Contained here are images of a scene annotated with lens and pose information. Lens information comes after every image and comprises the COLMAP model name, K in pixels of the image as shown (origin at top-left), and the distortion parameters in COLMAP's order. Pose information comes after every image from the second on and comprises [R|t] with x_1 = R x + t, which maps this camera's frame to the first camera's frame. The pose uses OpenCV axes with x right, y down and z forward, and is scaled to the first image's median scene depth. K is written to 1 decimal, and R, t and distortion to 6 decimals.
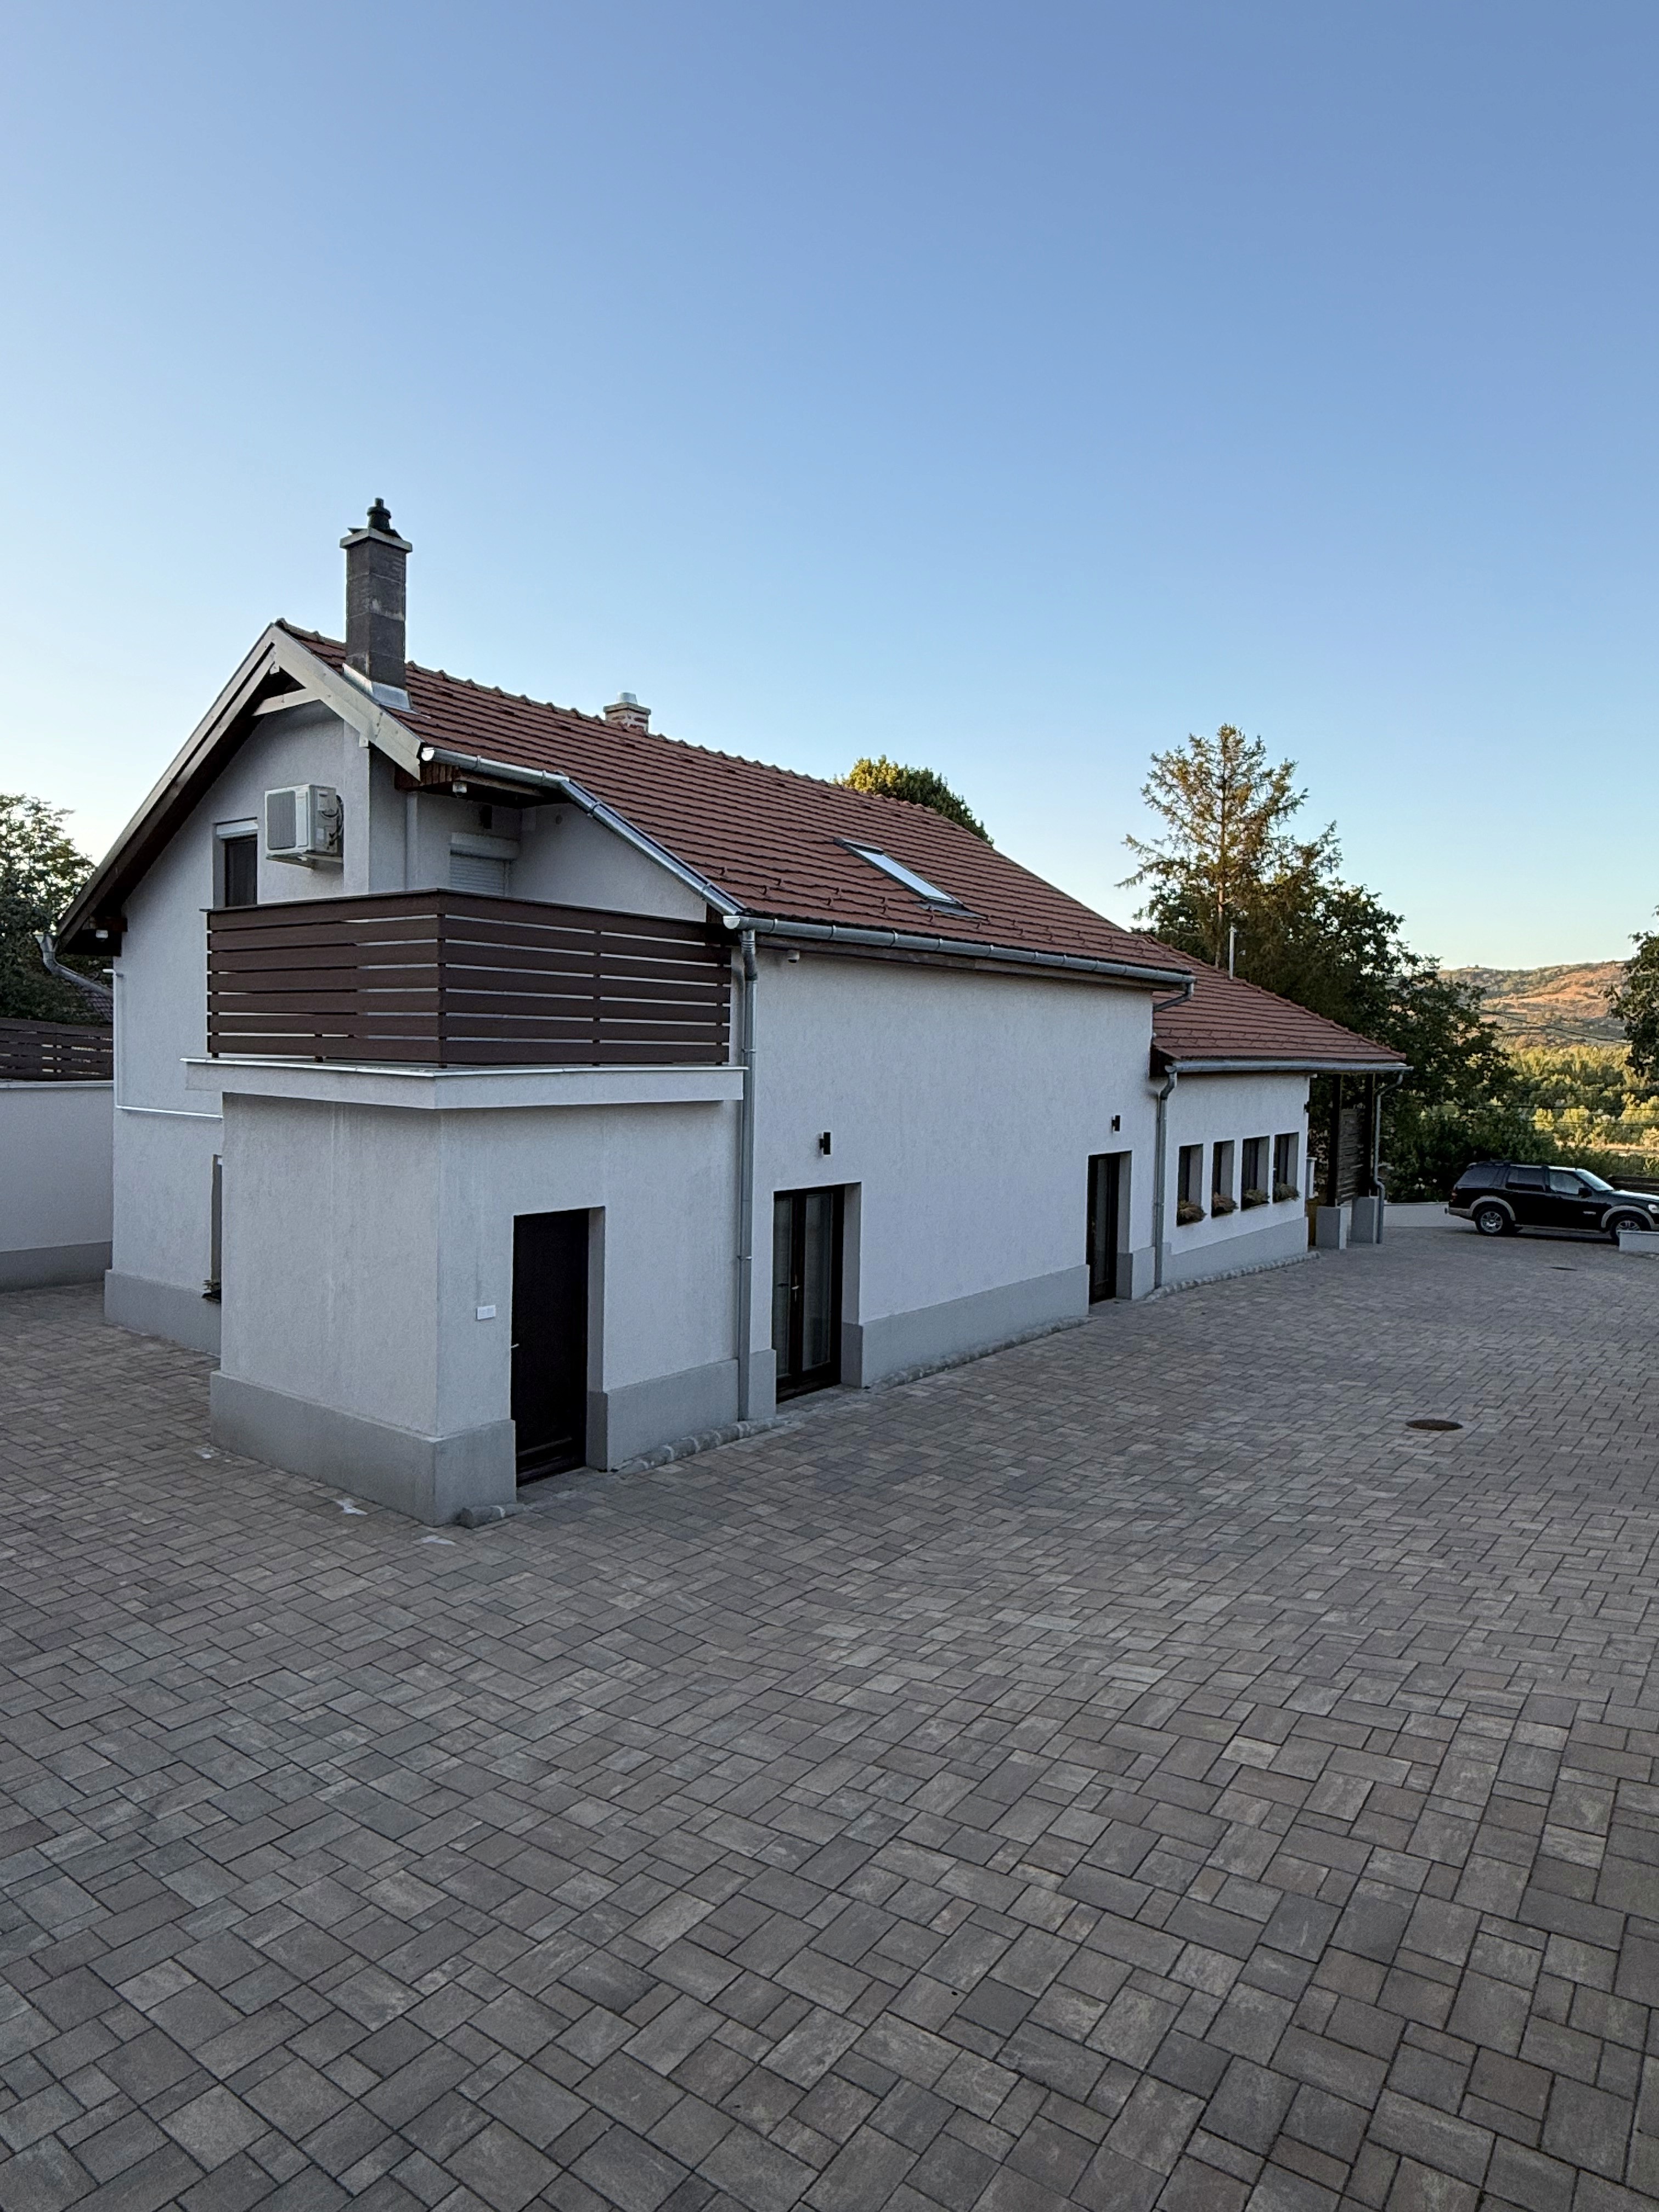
lens RADIAL K [[1340.2, 0, 819.9], [0, 1340.2, 1093.8], [0, 0, 1]] dist [0.001754, 0.002818]
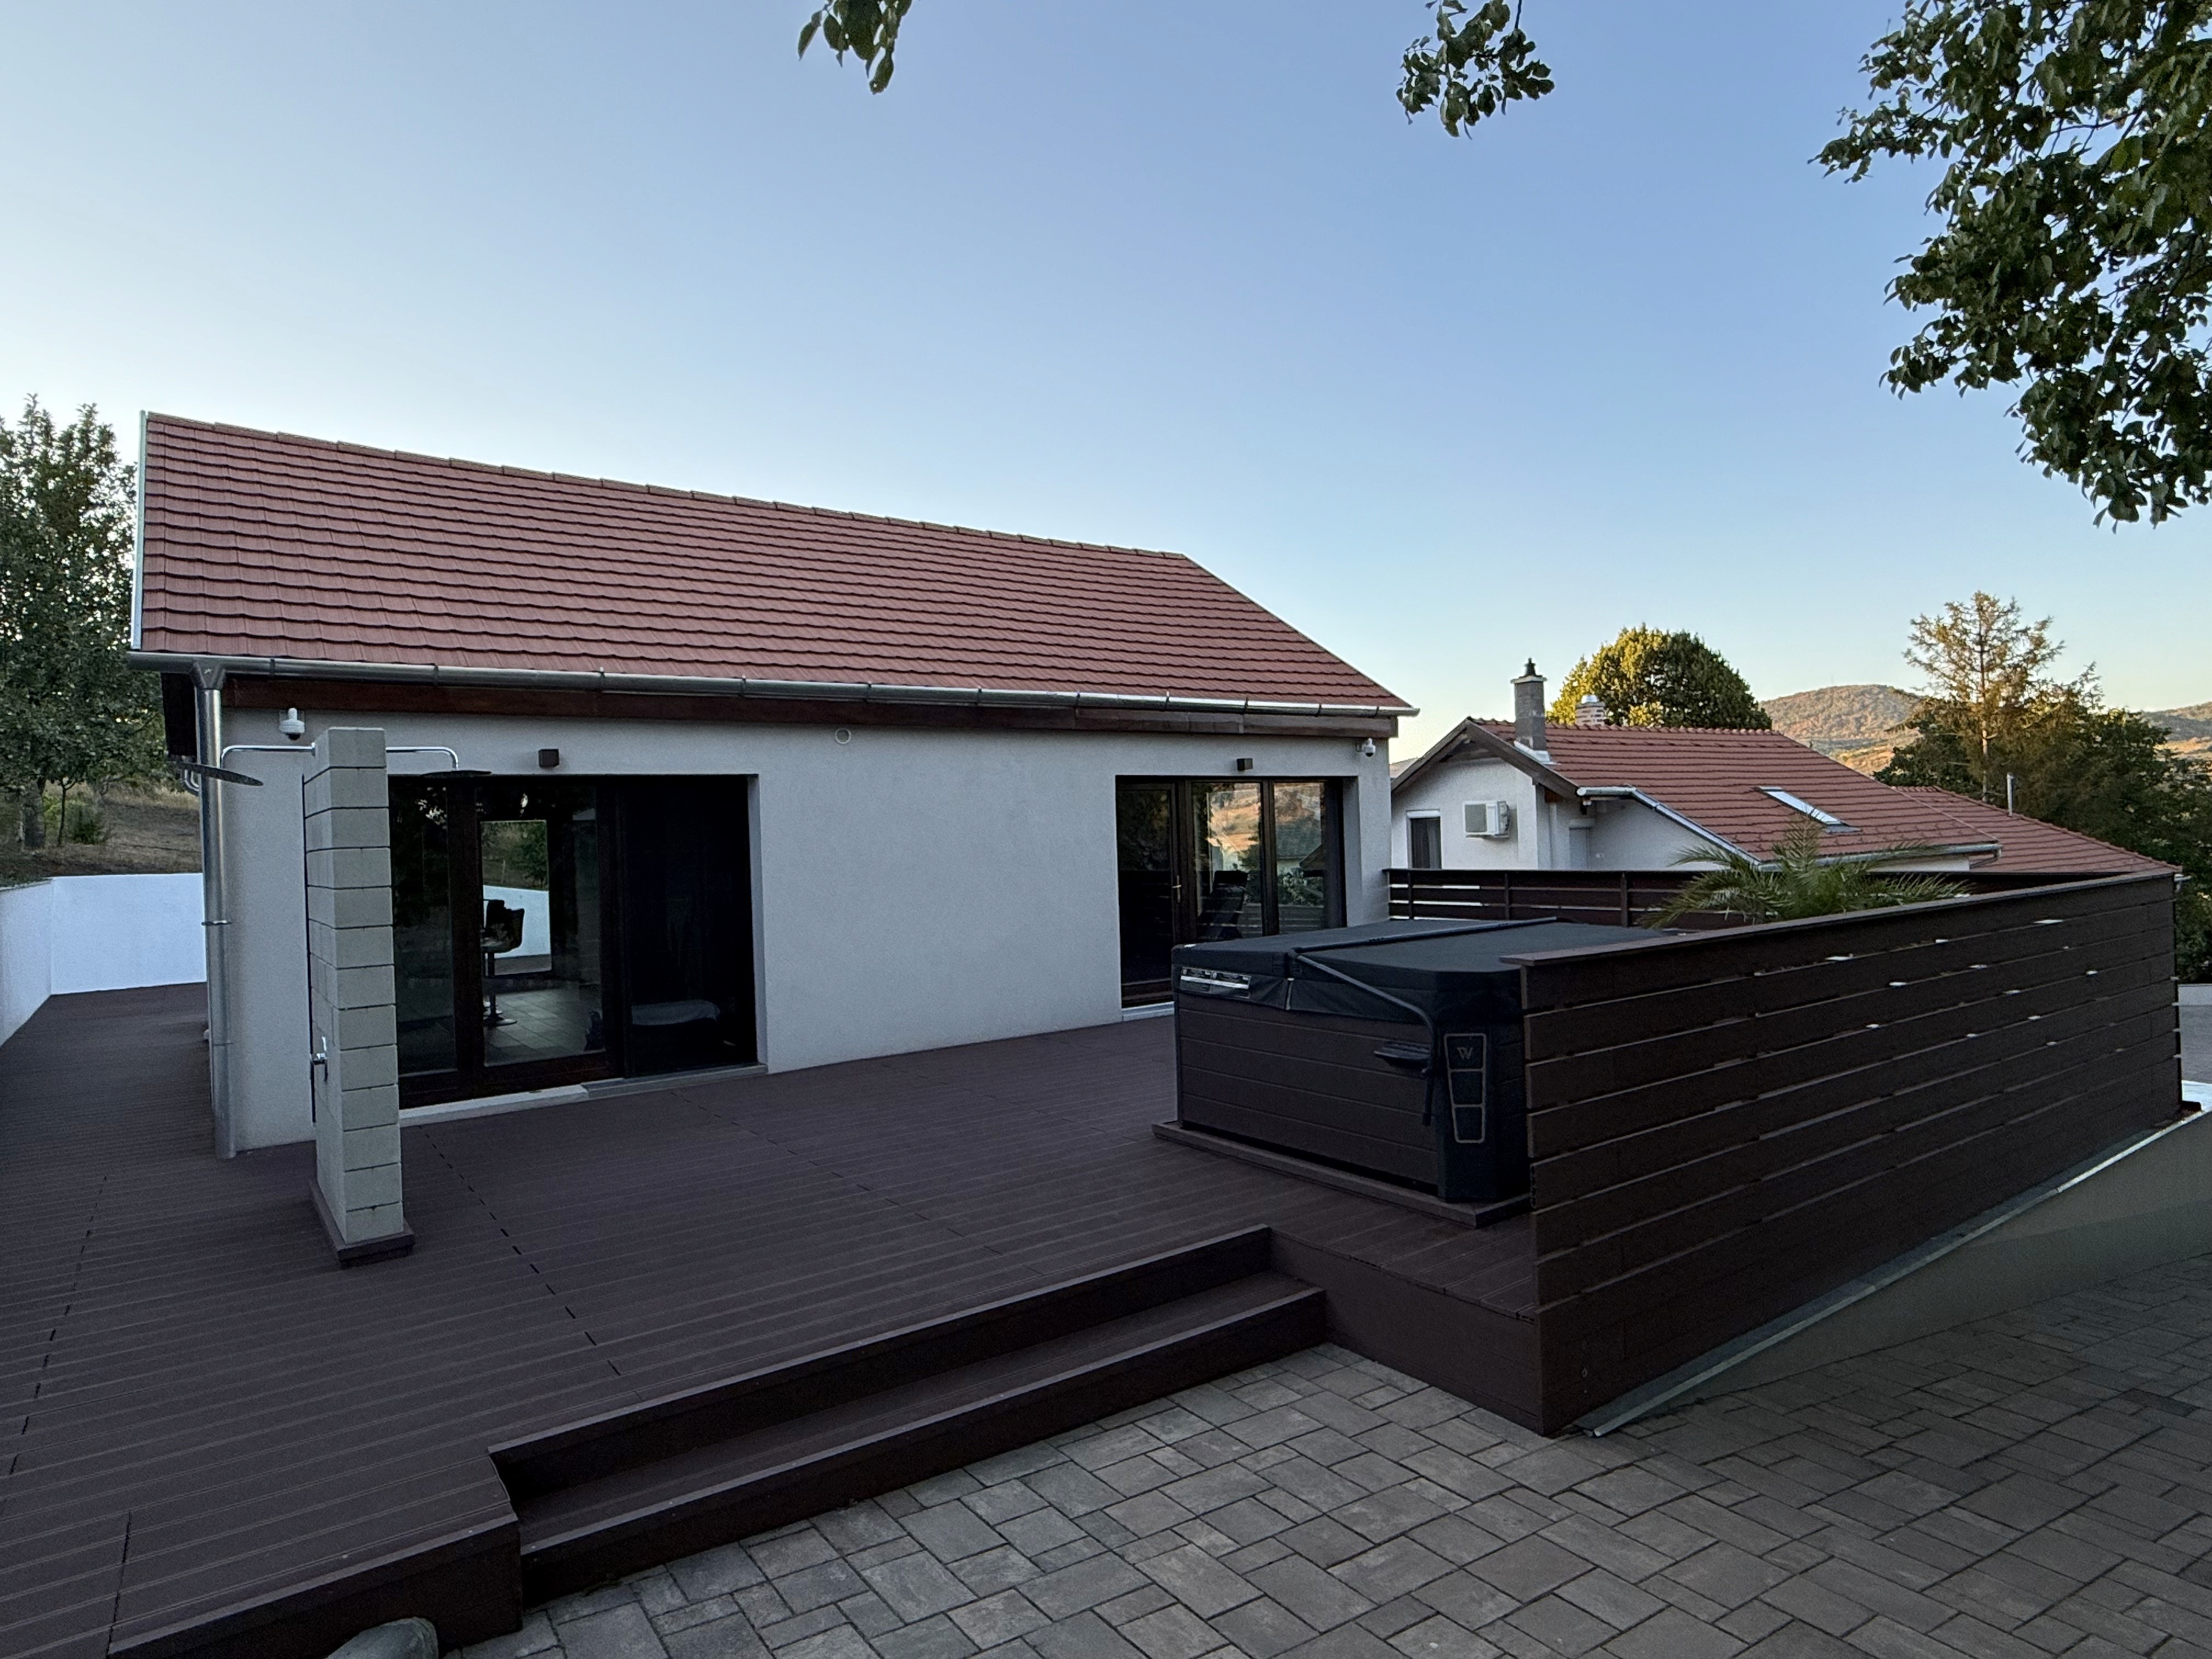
lens RADIAL K [[1238.5, 0, 1087.3], [0, 1238.5, 840.0], [0, 0, 1]] dist [0.004366, -0.001361]
pose [[0.950058, -0.052812, -0.307572, -0.401470], [0.043057, 0.998333, -0.038423, -0.130233], [0.309089, 0.023261, 0.950749, -0.957461]]
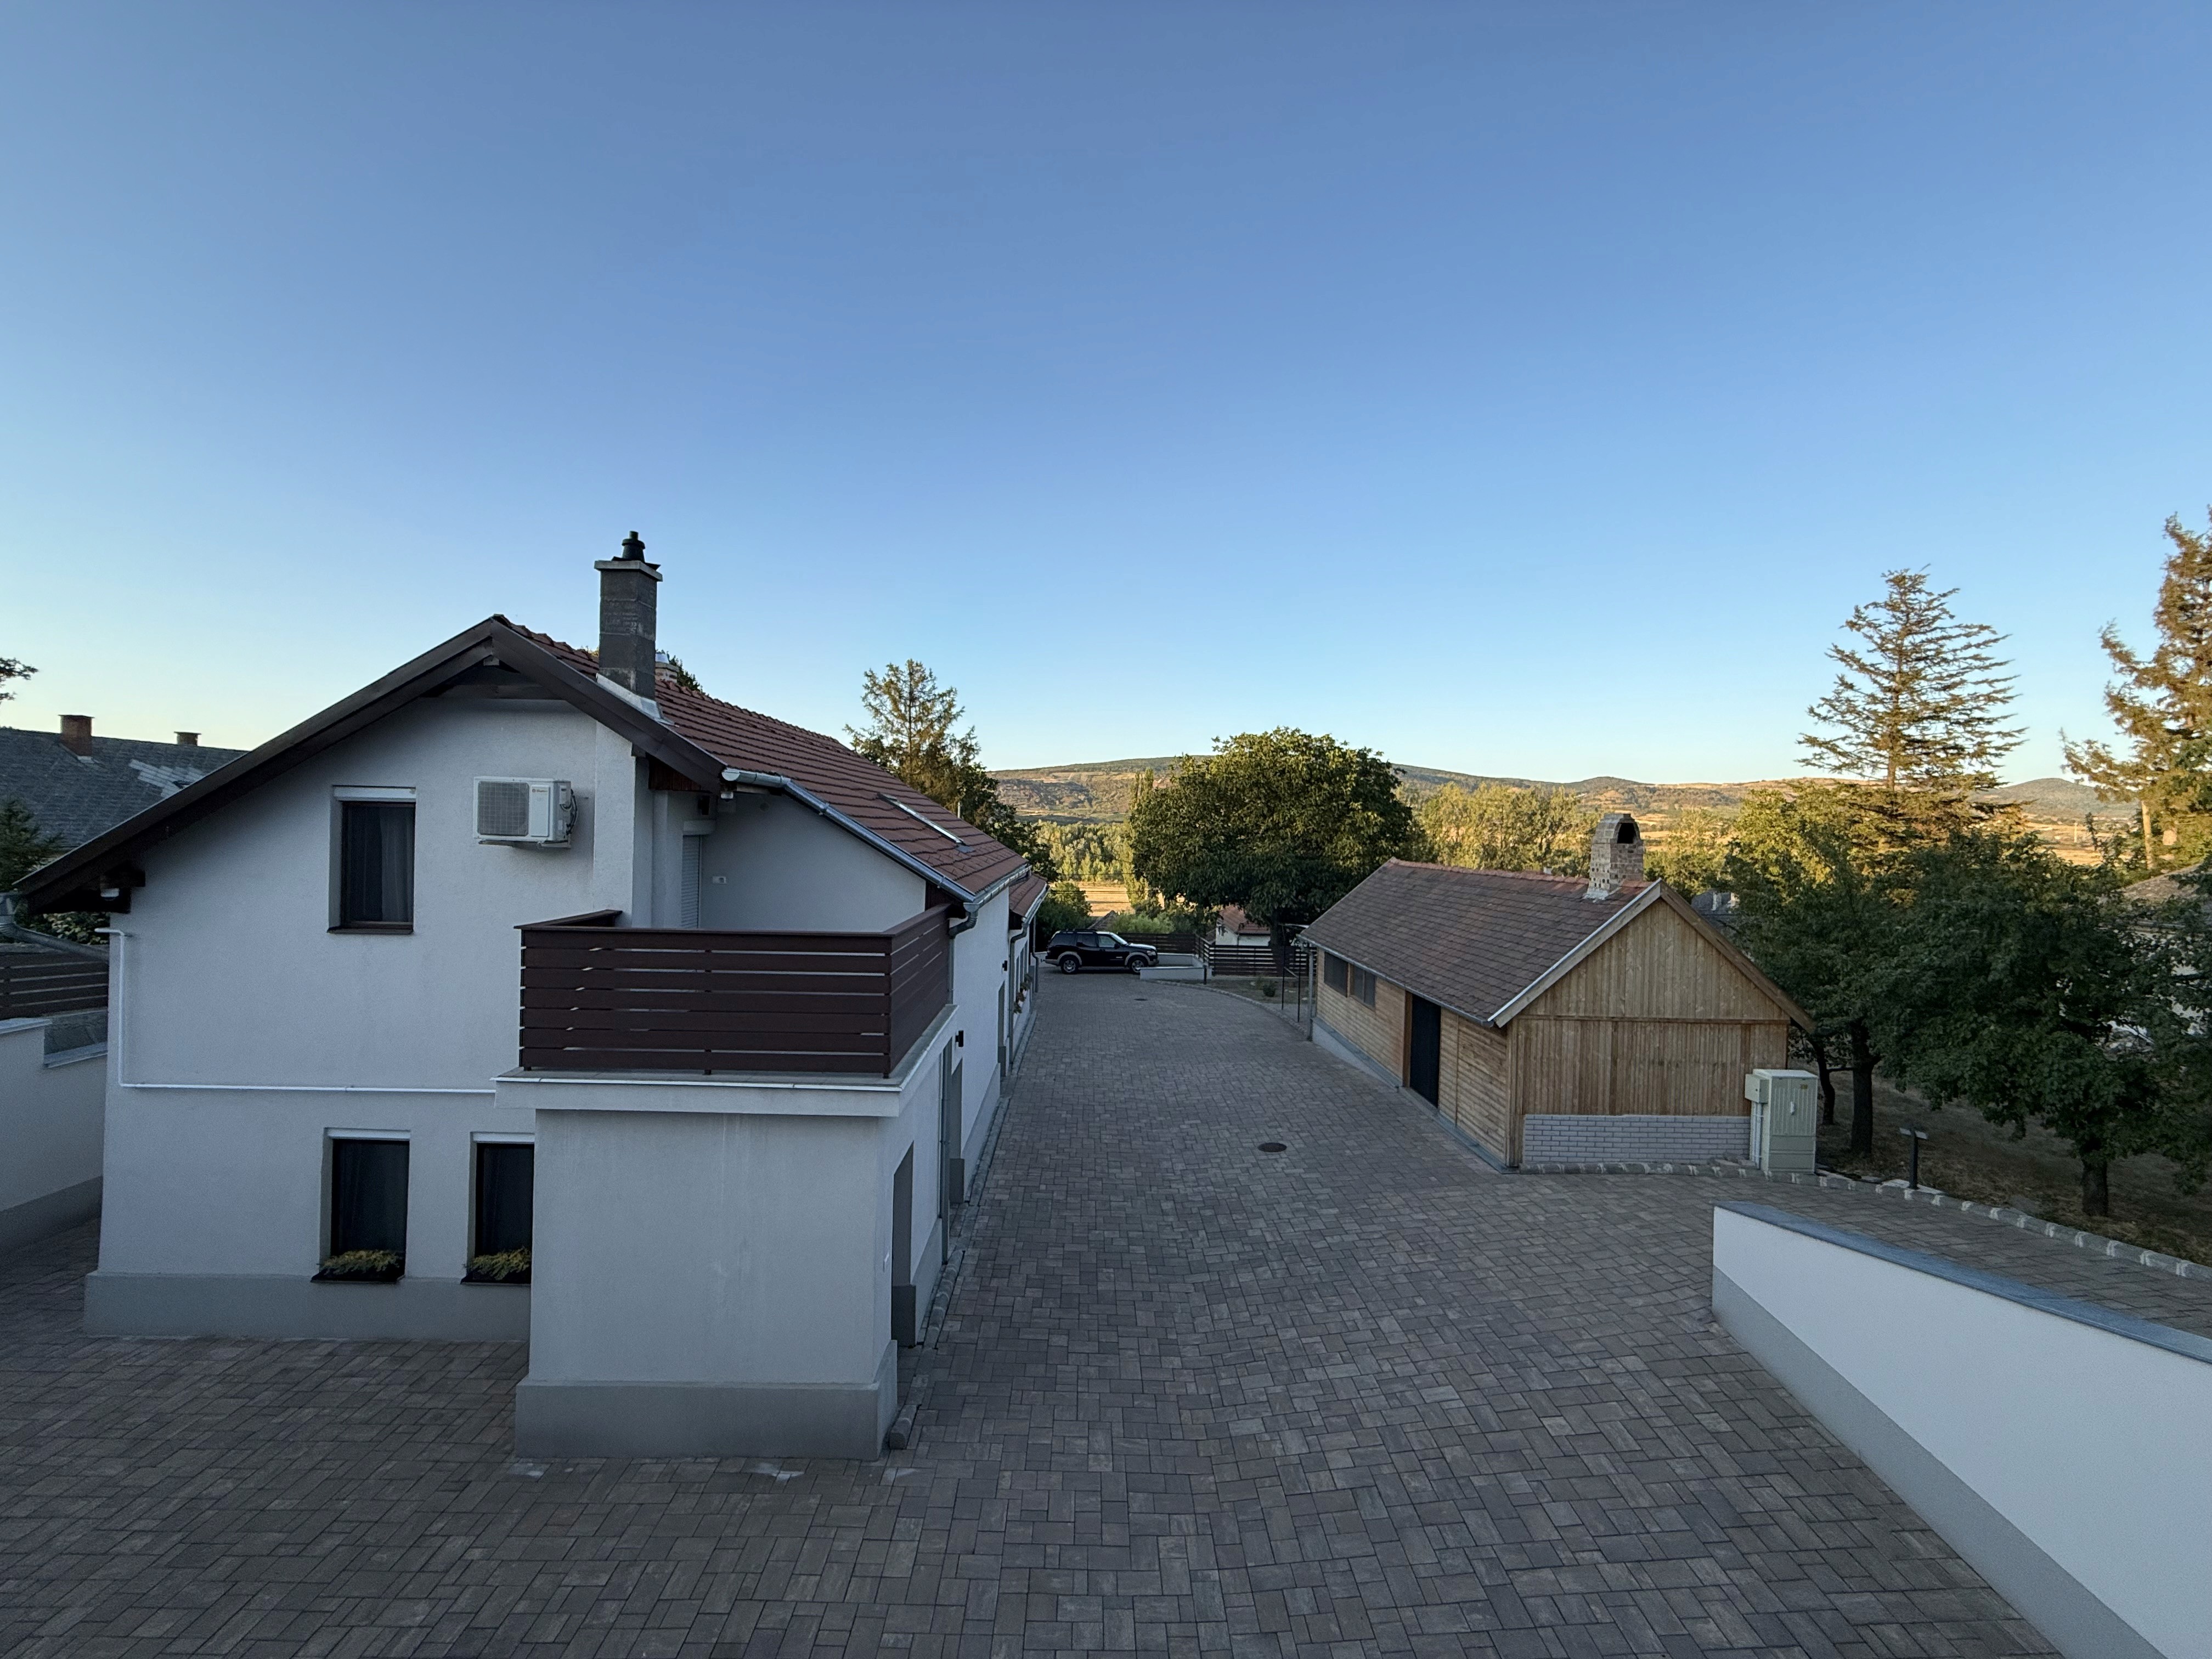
lens RADIAL K [[883.6, 0, 1100.5], [0, 883.6, 824.6], [0, 0, 1]] dist [-0.000429, 0.000301]
pose [[0.789606, -0.001566, 0.613612, -0.474766], [0.018500, 0.999603, -0.021255, -0.174837], [-0.613335, 0.028135, 0.789322, 0.182206]]
